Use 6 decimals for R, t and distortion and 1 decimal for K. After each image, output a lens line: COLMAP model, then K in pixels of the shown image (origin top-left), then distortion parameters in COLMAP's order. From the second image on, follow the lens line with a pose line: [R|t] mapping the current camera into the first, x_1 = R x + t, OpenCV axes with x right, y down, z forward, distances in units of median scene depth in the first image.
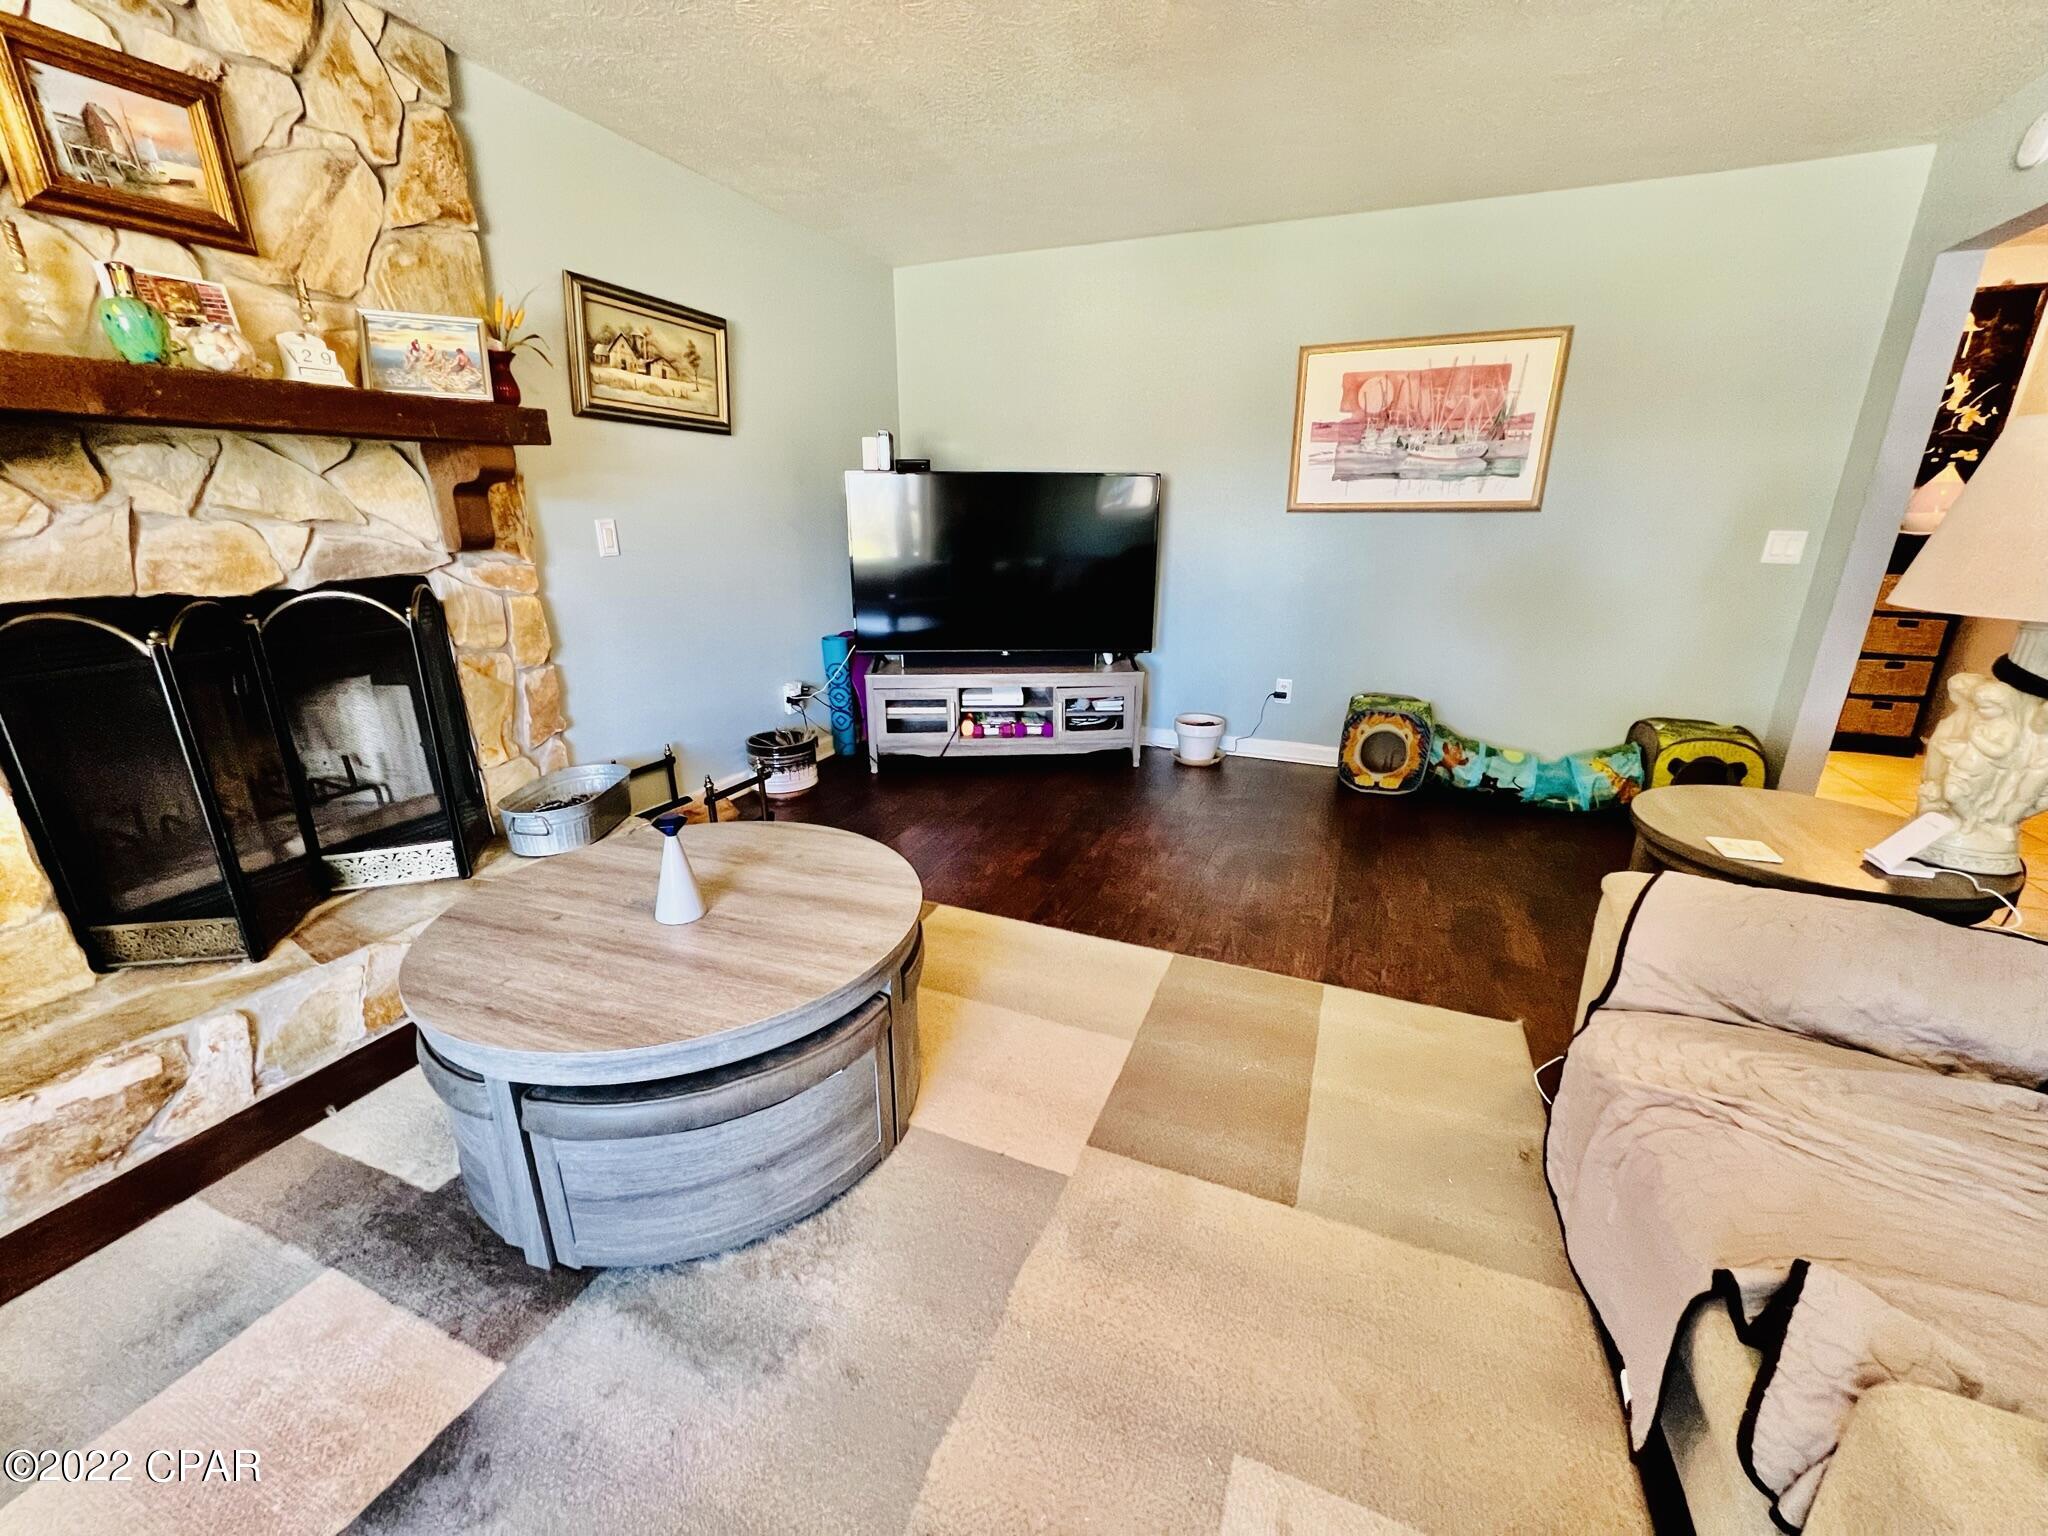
lens RADIAL K [[819.9, 0, 1028.0], [0, 819.9, 767.8], [0, 0, 1]] dist [-0.002445, 0.000481]
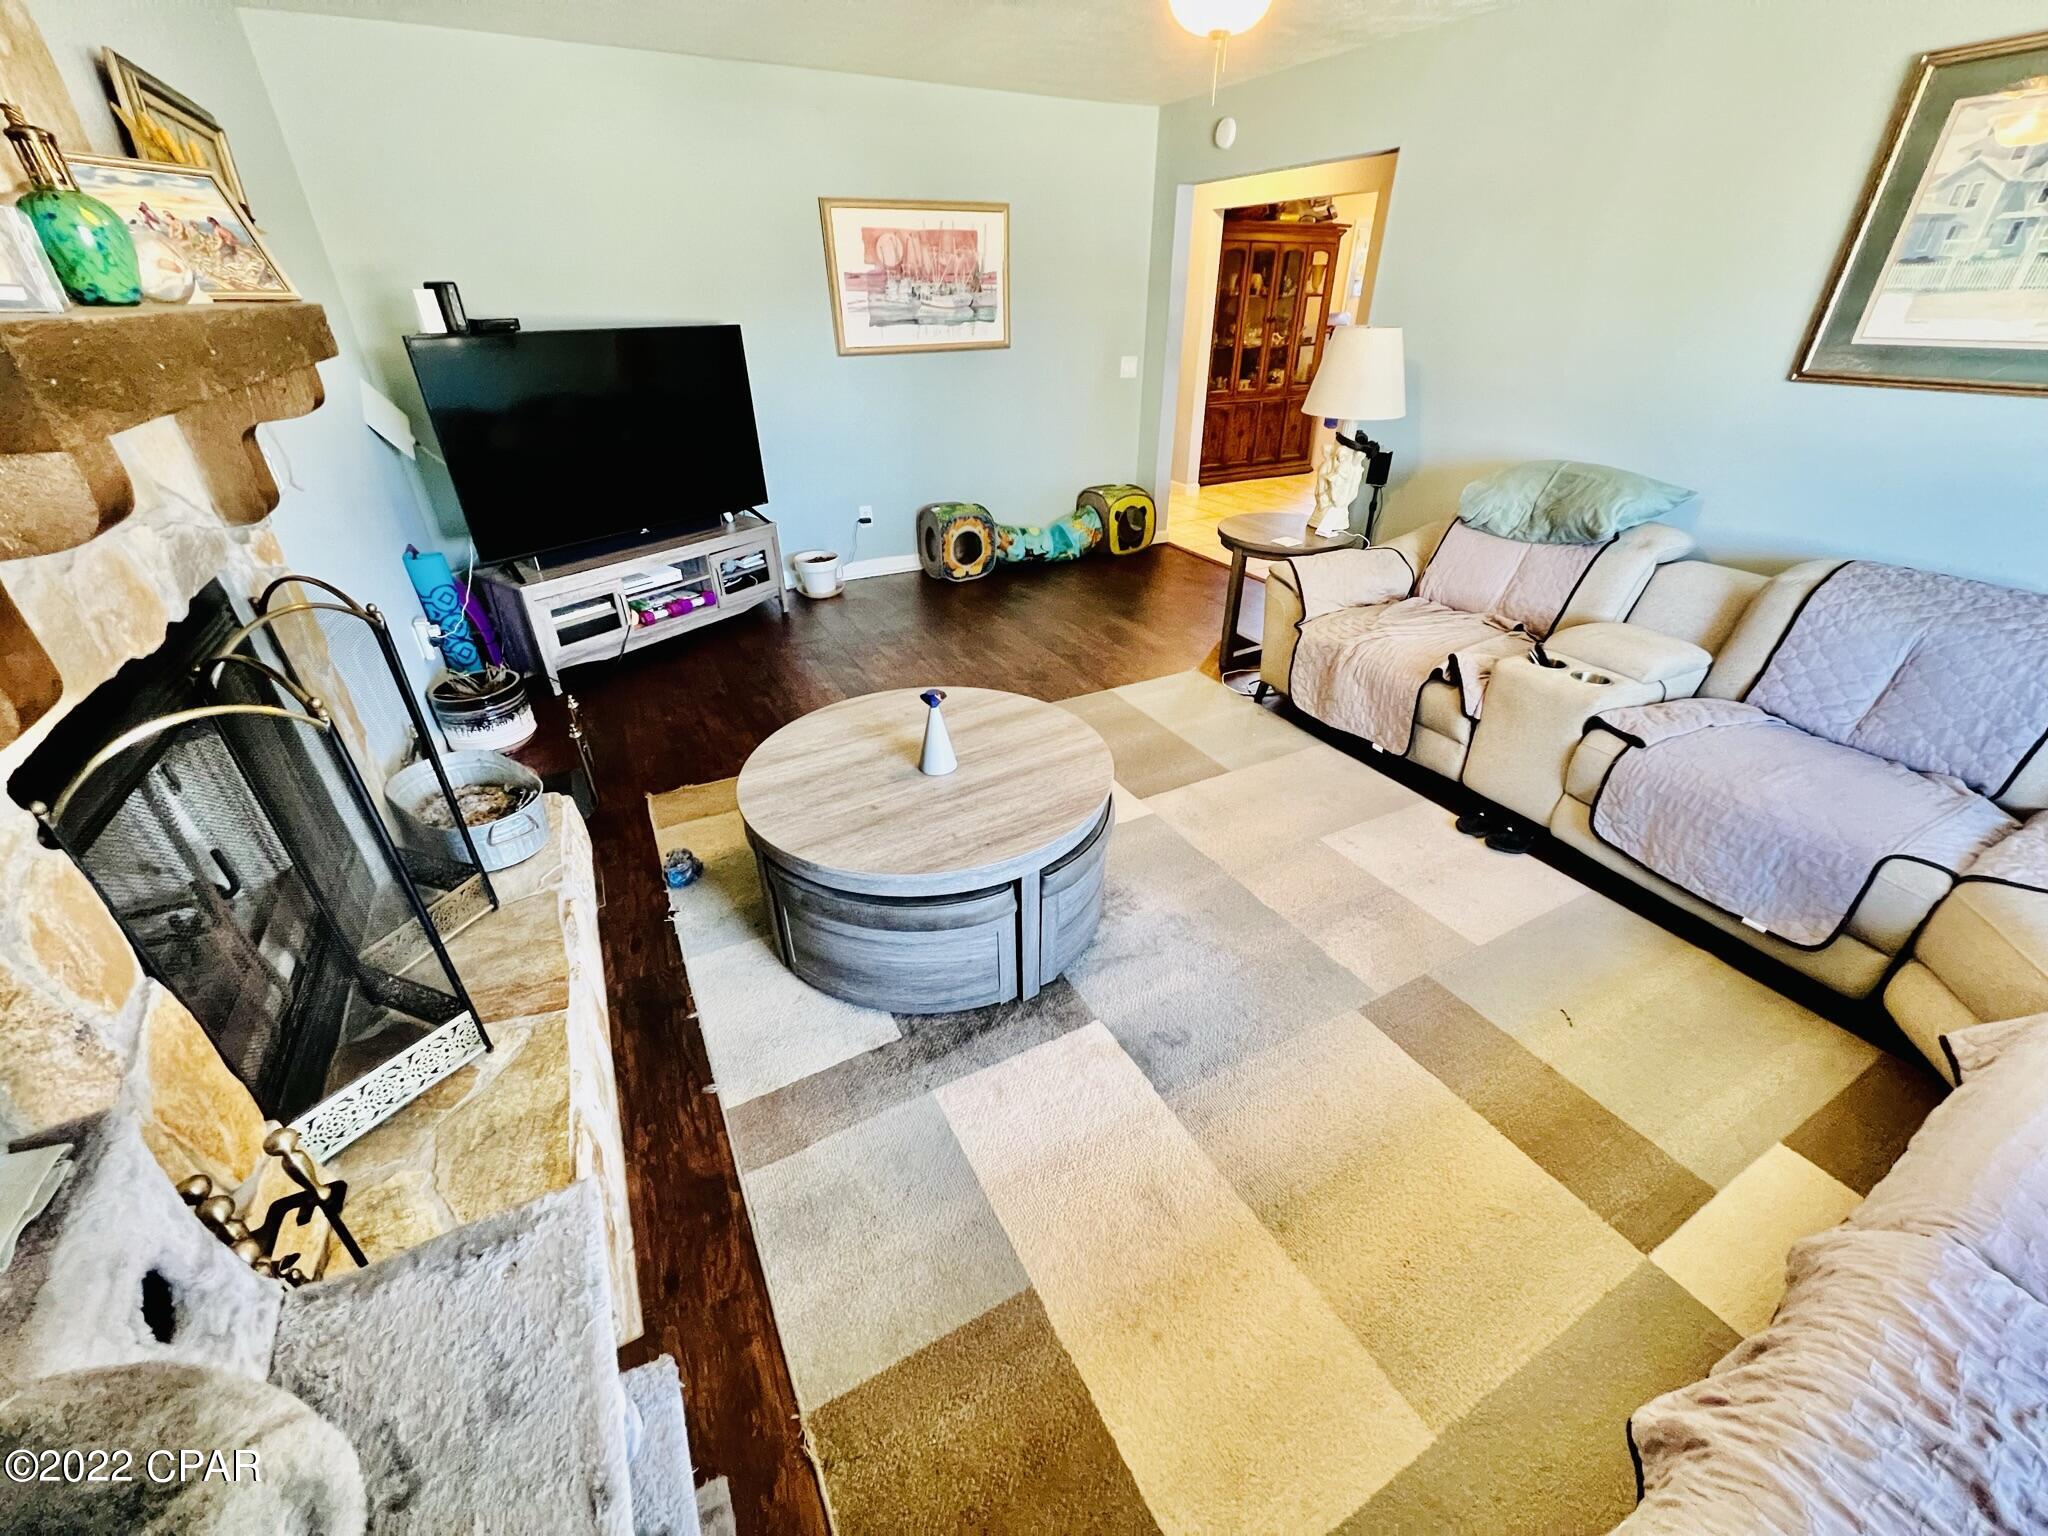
lens RADIAL K [[819.9, 0, 1028.0], [0, 819.9, 767.8], [0, 0, 1]] dist [-0.002445, 0.000481]
pose [[0.633384, -0.392060, 0.667169, -0.550367], [0.239391, 0.919136, 0.312860, -0.086517], [-0.735878, -0.038446, 0.676021, 0.013166]]
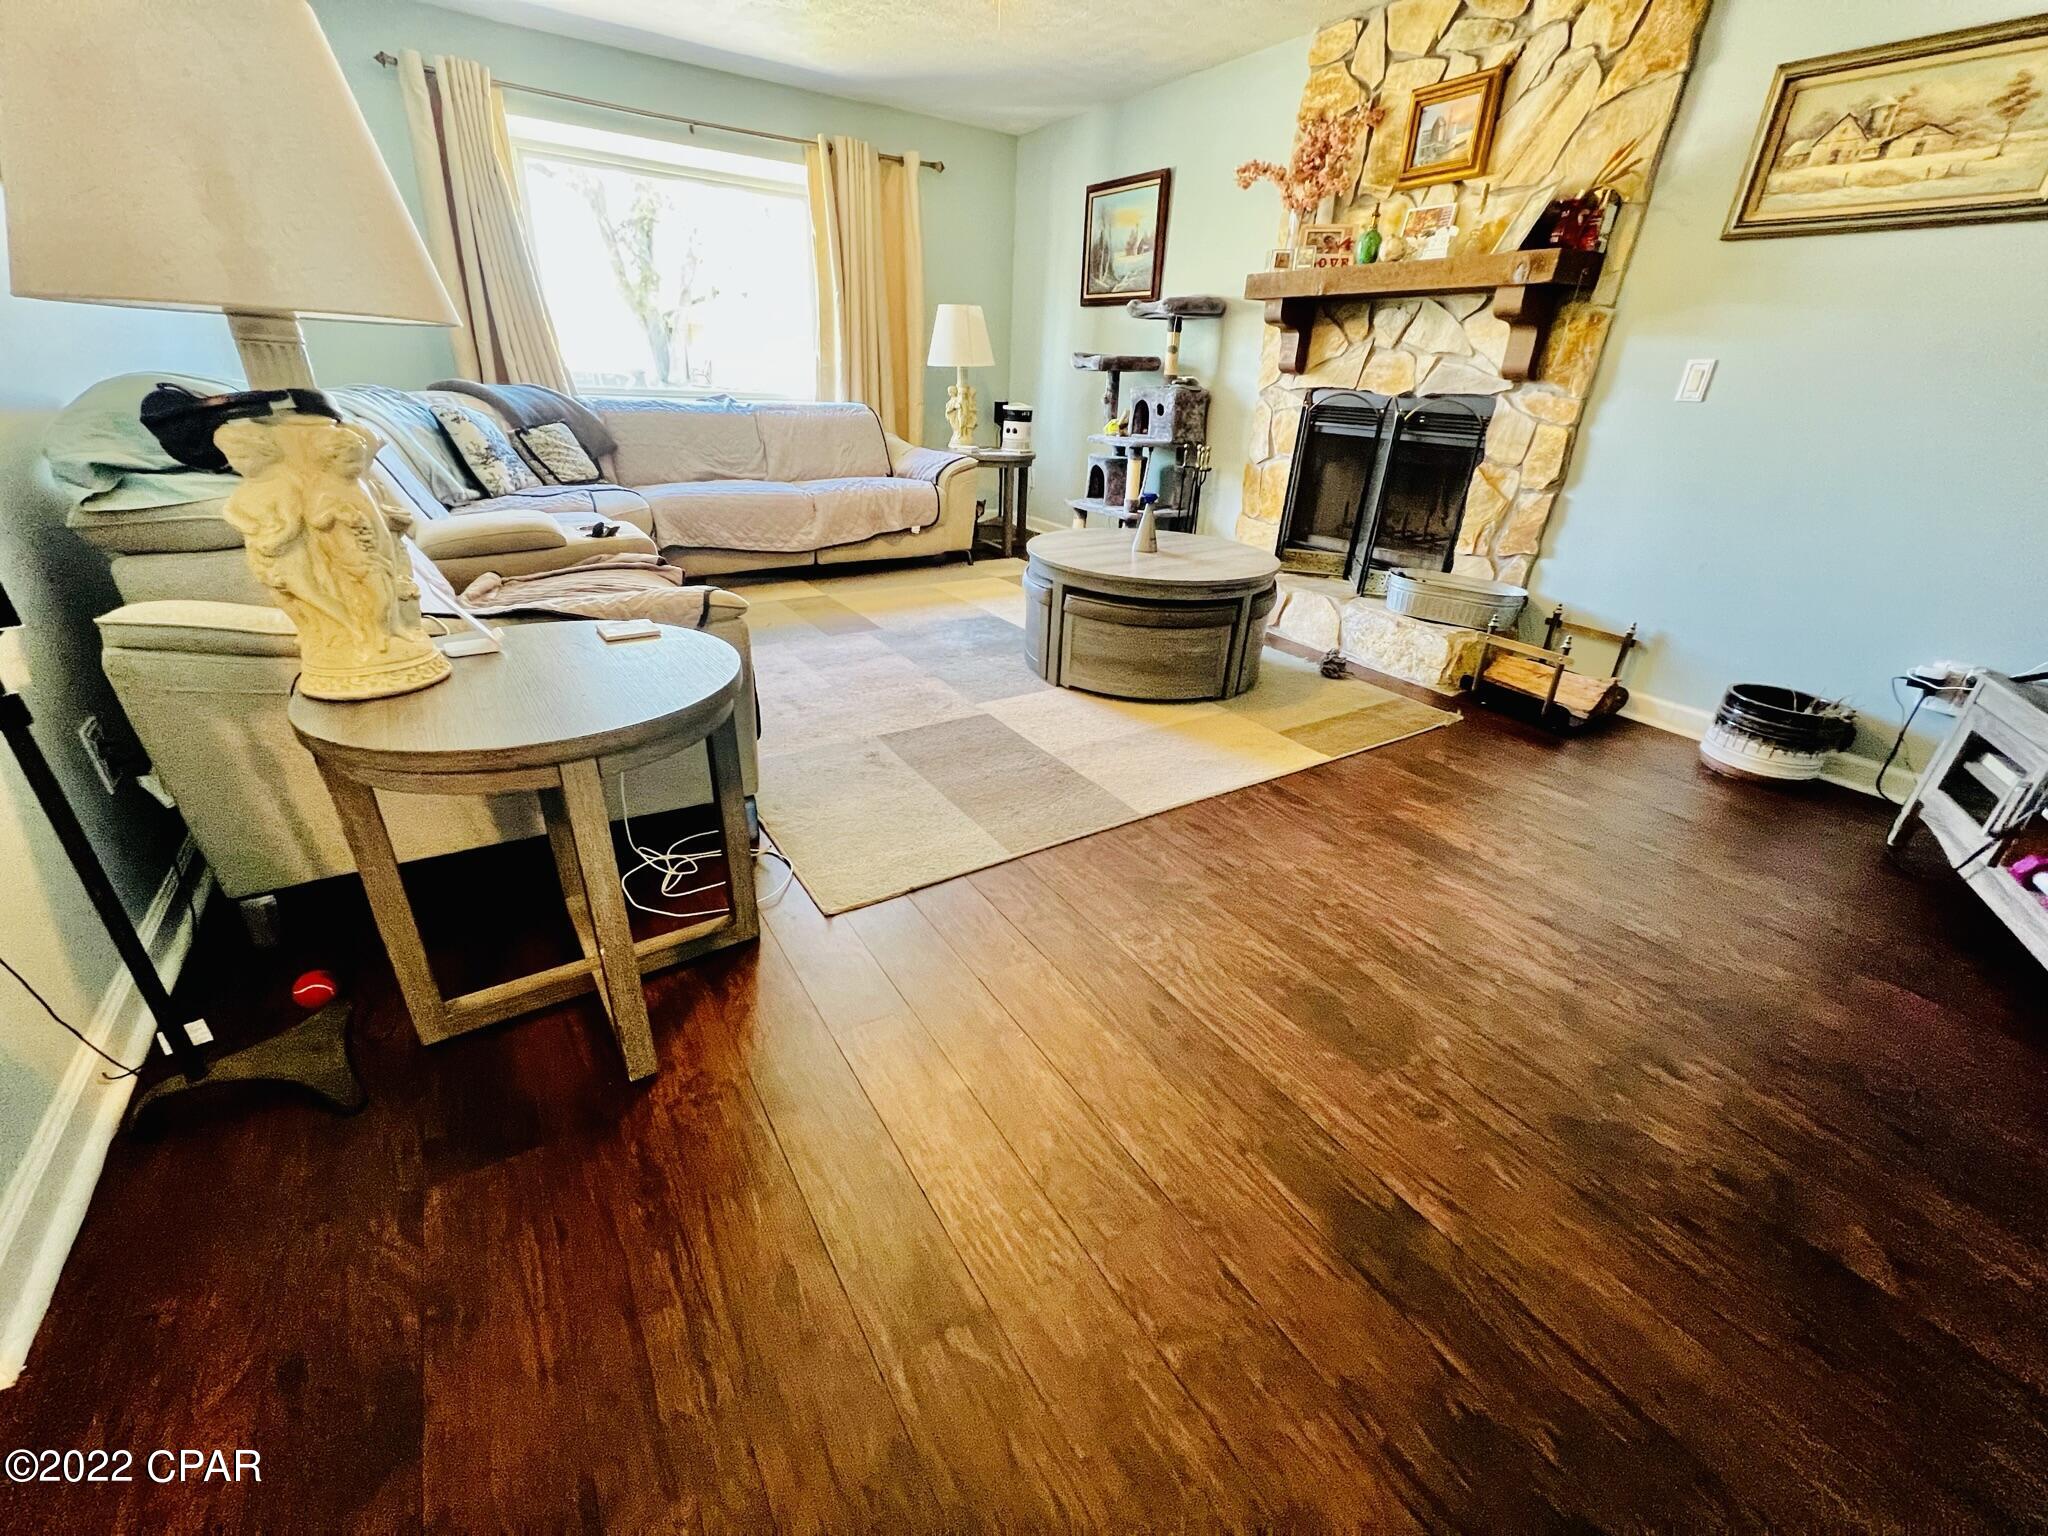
lens RADIAL K [[817.8, 0, 1024.3], [0, 817.8, 771.5], [0, 0, 1]] dist [0.000009, -0.000062]
pose [[-0.563806, 0.337349, -0.753869, 0.630287], [-0.294171, 0.770890, 0.564971, -0.196854], [0.771742, 0.540301, -0.335394, 0.793469]]
